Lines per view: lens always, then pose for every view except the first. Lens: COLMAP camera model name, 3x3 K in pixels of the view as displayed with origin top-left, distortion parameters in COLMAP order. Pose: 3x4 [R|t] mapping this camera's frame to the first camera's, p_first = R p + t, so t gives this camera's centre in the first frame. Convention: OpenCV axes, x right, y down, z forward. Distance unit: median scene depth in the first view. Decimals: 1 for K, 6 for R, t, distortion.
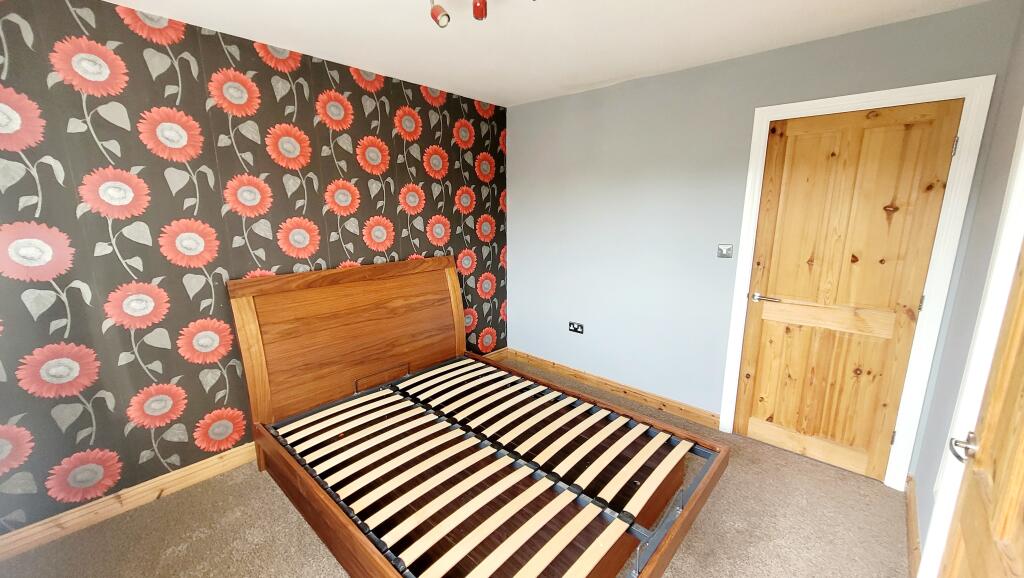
lens RADIAL K [[401.9, 0, 512.3], [0, 401.9, 288.4], [0, 0, 1]] dist [0.007565, -0.000390]
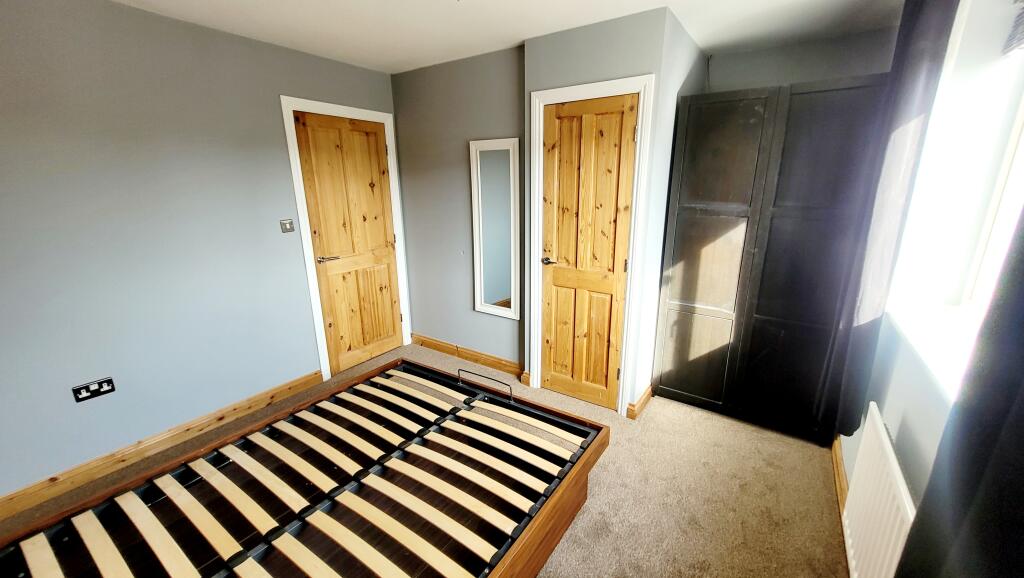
lens RADIAL K [[401.9, 0, 513.5], [0, 401.9, 289.7], [0, 0, 1]] dist [0.007565, -0.000390]
pose [[-0.143294, -0.255542, 0.956120, -0.711430], [0.207133, 0.936950, 0.281461, -0.125004], [-0.967762, 0.238376, -0.081328, 0.609675]]
